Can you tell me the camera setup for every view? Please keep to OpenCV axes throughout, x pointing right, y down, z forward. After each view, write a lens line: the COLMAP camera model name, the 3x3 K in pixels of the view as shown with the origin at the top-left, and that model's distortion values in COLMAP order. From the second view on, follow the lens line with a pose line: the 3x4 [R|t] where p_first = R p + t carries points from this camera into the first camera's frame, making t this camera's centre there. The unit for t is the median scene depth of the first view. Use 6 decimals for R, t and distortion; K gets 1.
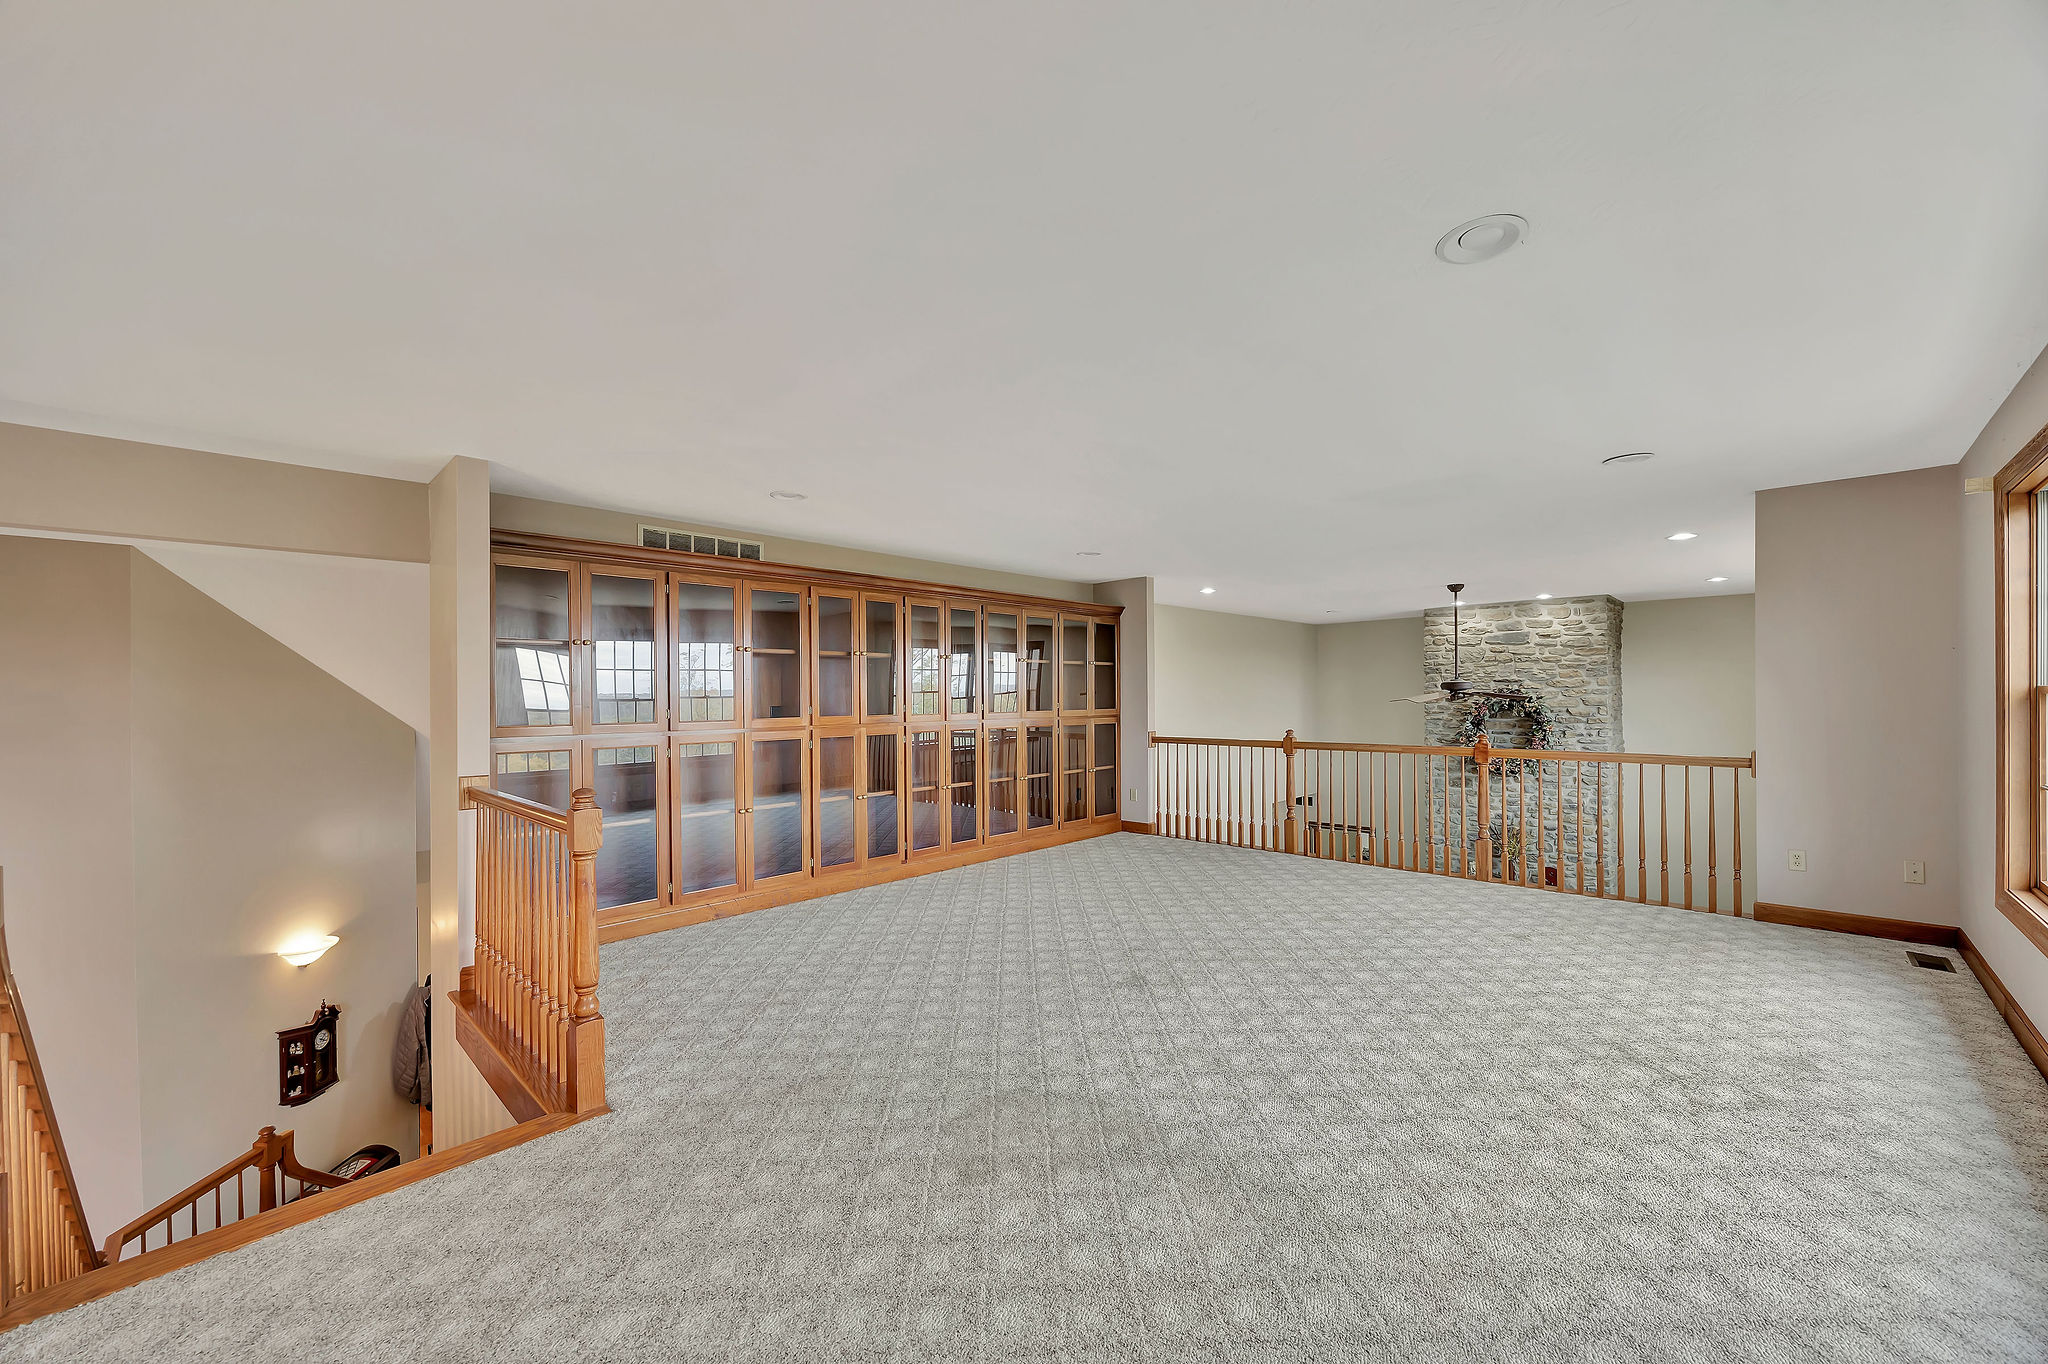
lens RADIAL K [[783.2, 0, 1031.8], [0, 783.2, 698.8], [0, 0, 1]] dist [-0.000388, 0.000290]
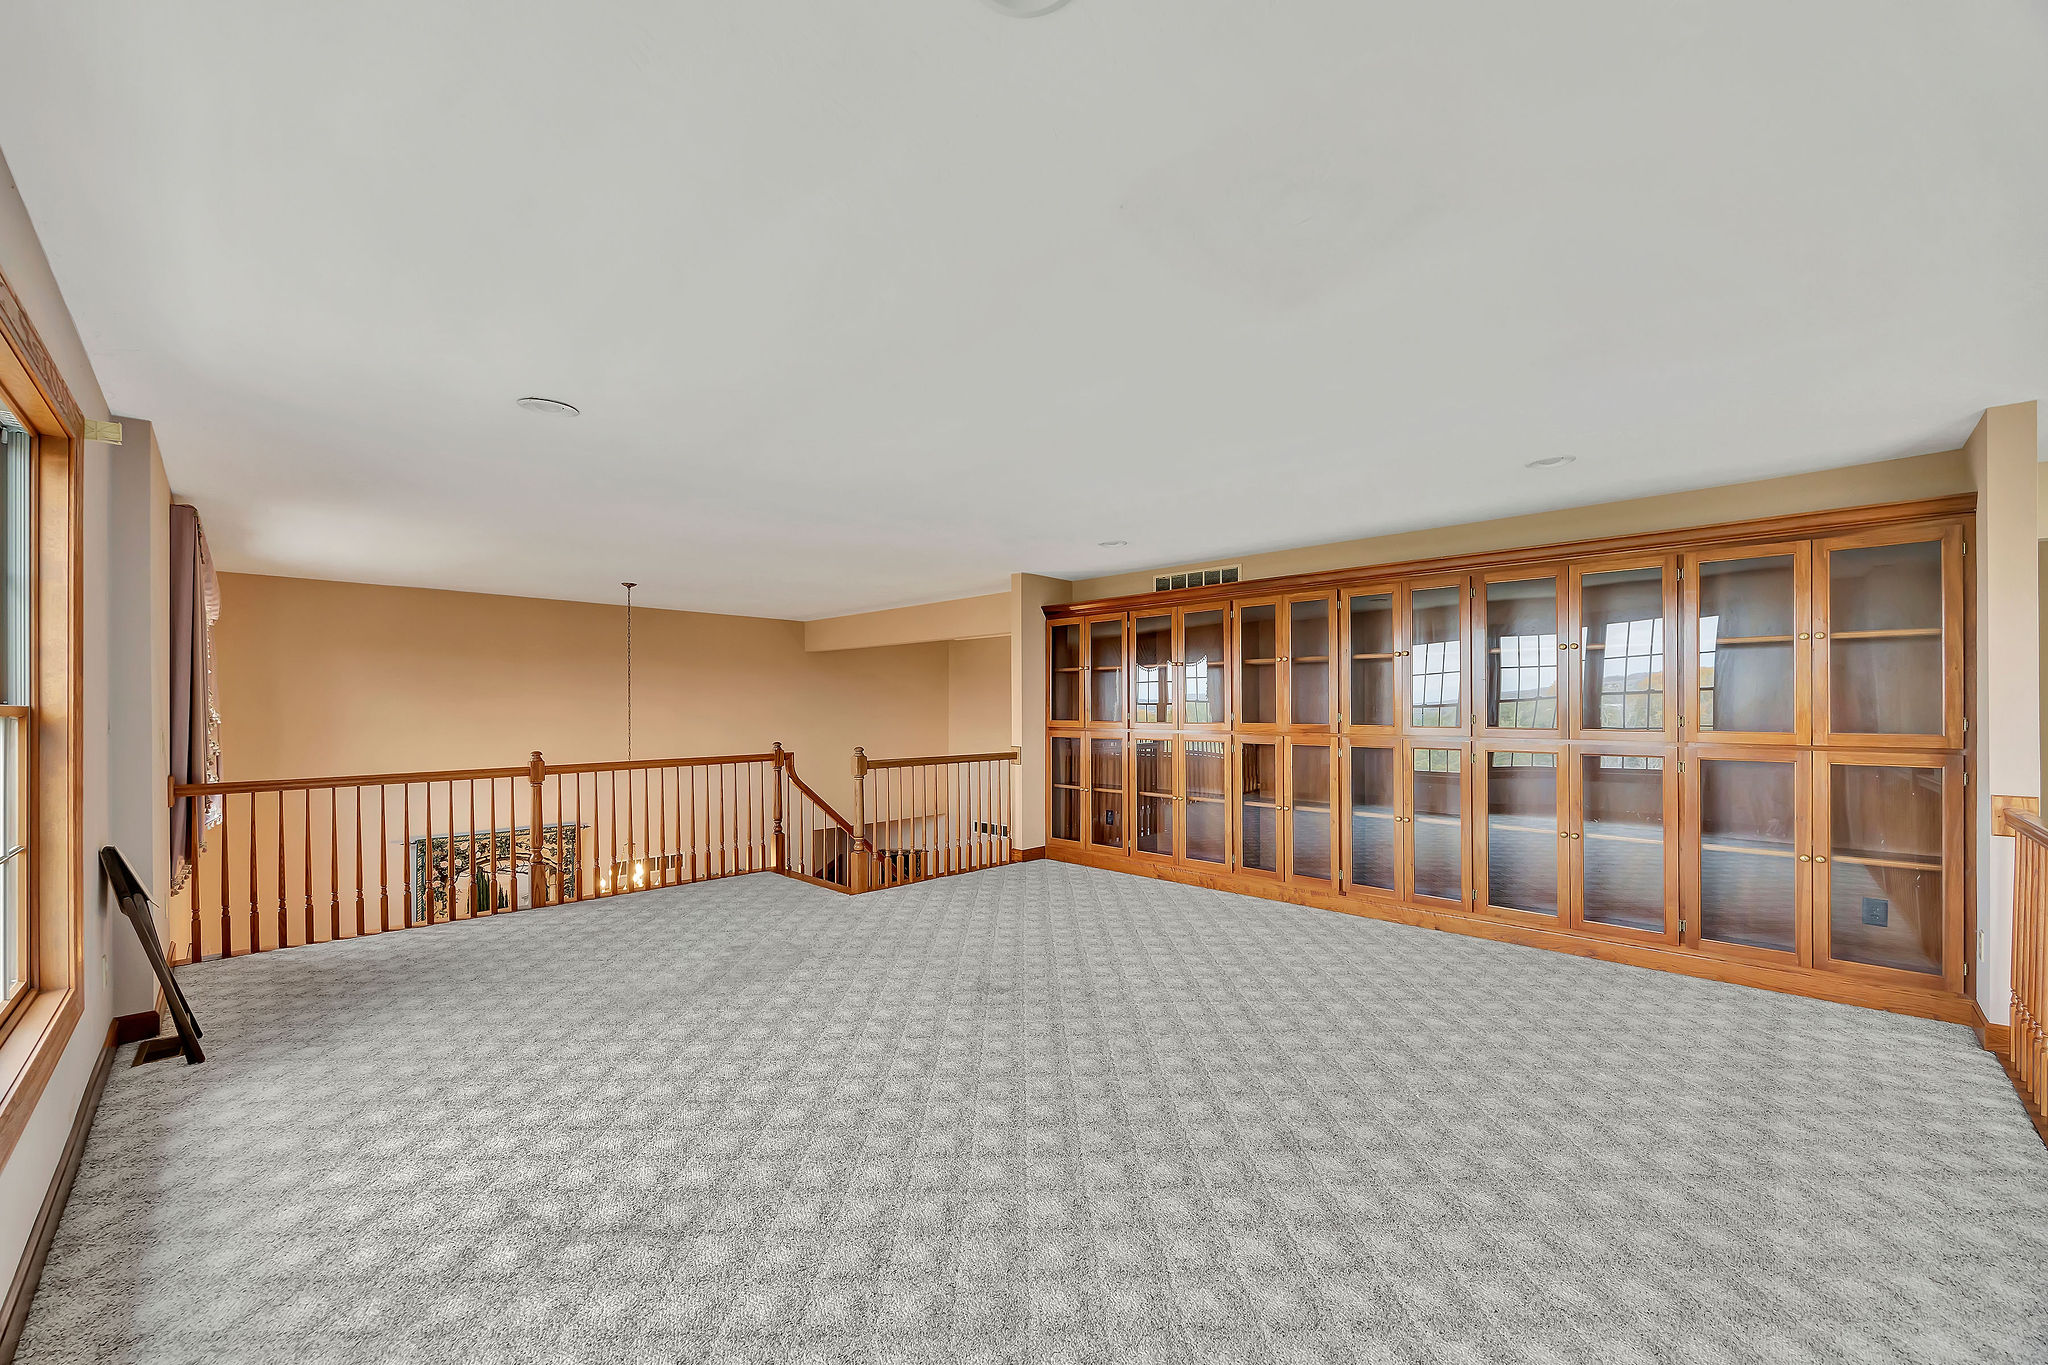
lens RADIAL K [[783.2, 0, 1031.8], [0, 783.2, 699.3], [0, 0, 1]] dist [-0.000388, 0.000290]
pose [[-0.008560, 0.000368, -0.999963, 0.816146], [0.001971, 0.999998, 0.000351, -0.009845], [0.999961, -0.001968, -0.008560, 0.758439]]
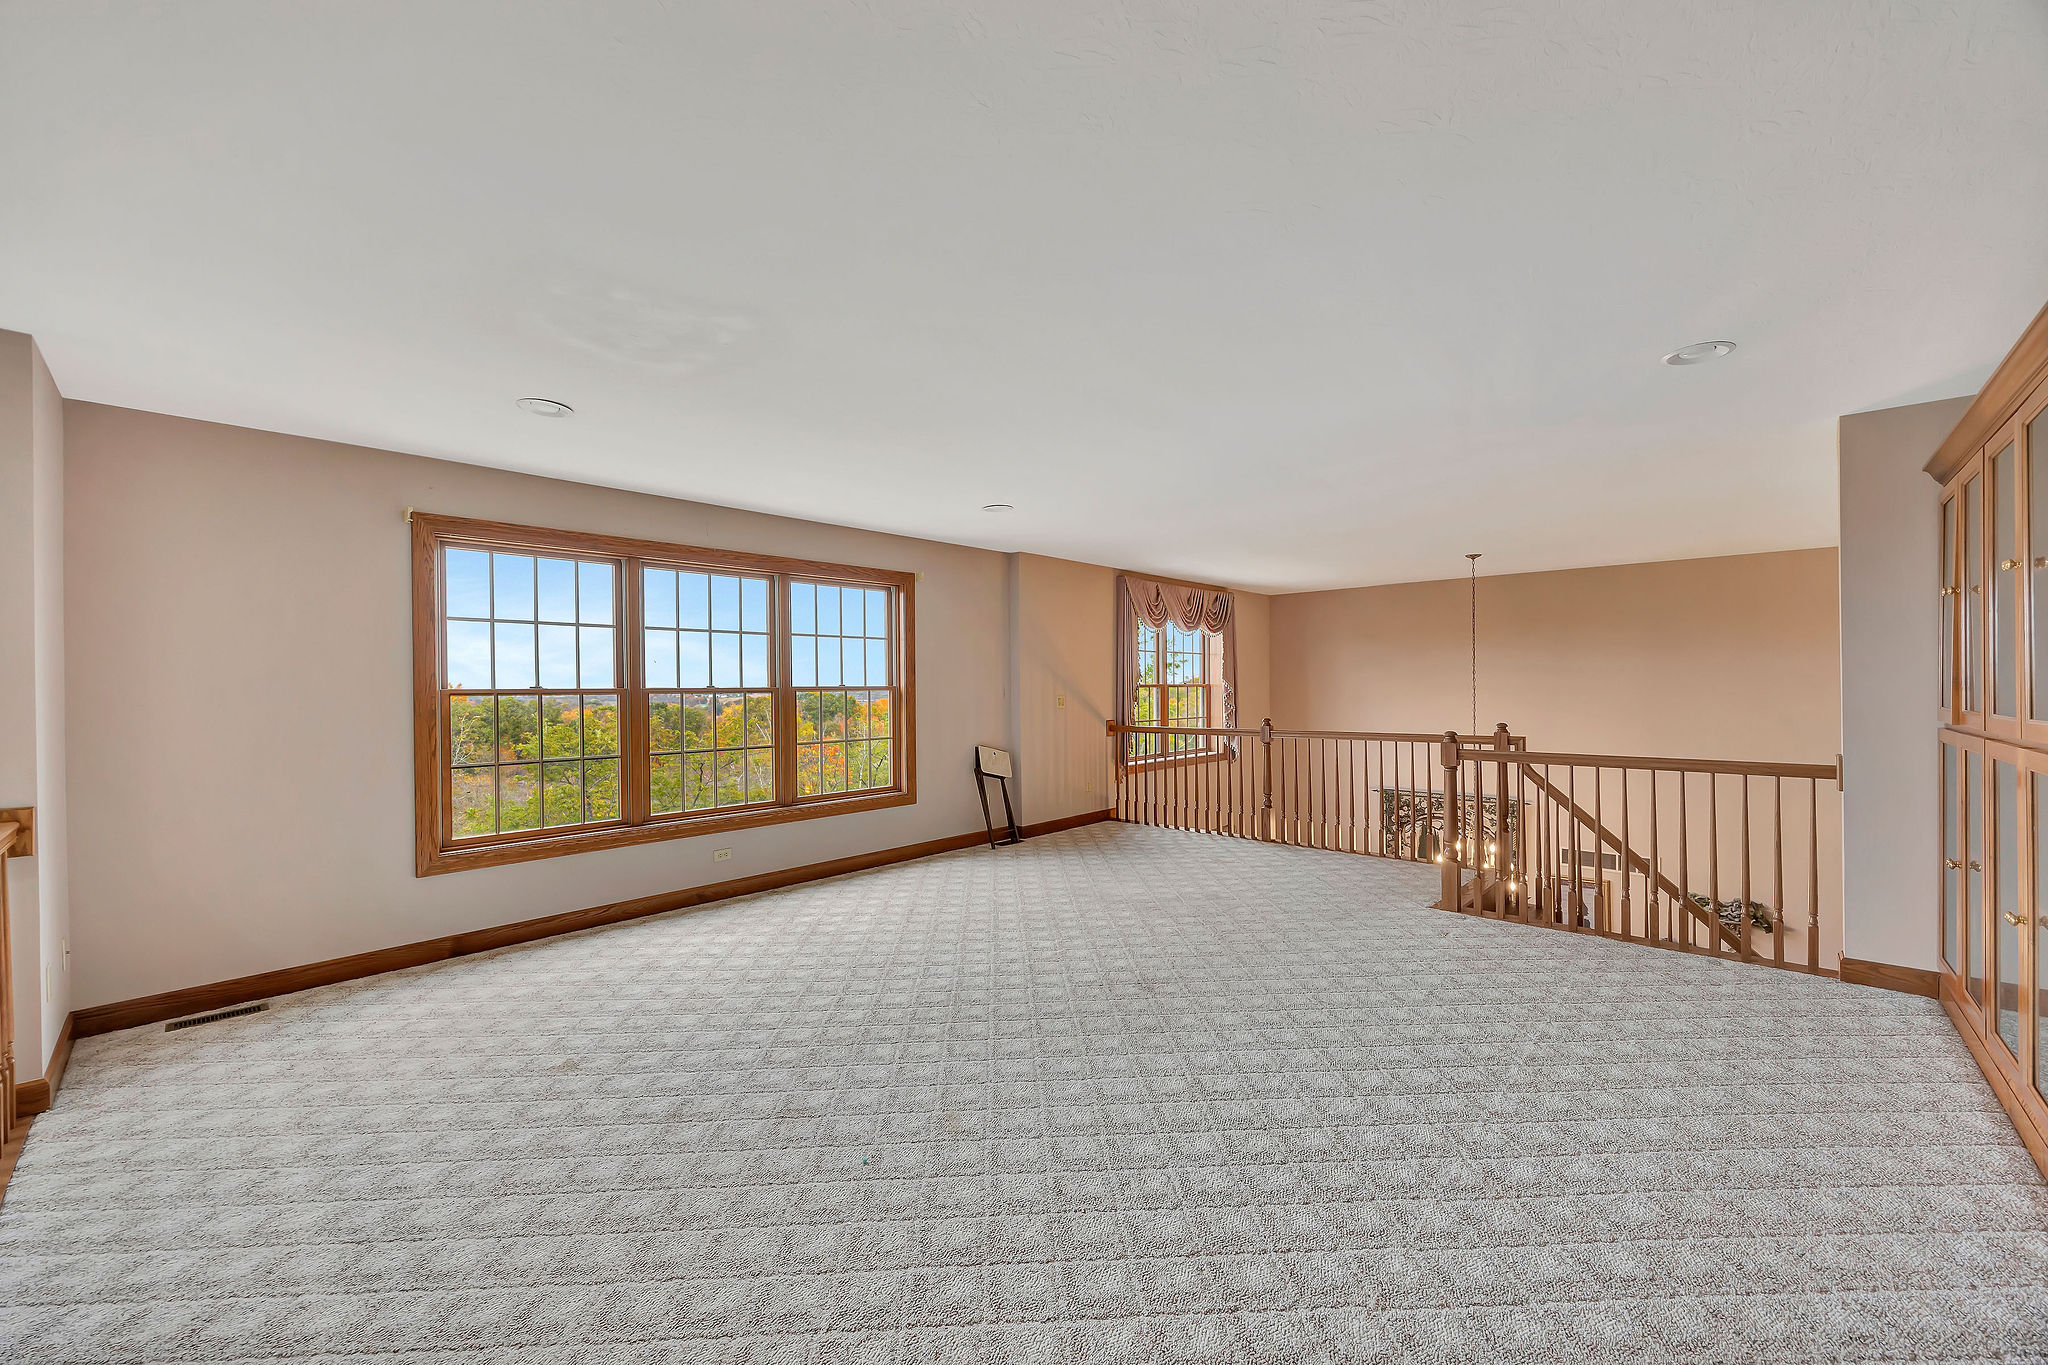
lens RADIAL K [[788.2, 0, 1035.6], [0, 788.2, 678.1], [0, 0, 1]] dist [-0.002659, 0.000012]
pose [[-0.999471, 0.019059, -0.026354, 0.206477], [0.019322, 0.999766, -0.009756, -0.003392], [0.026162, -0.010260, -0.999605, 1.396563]]
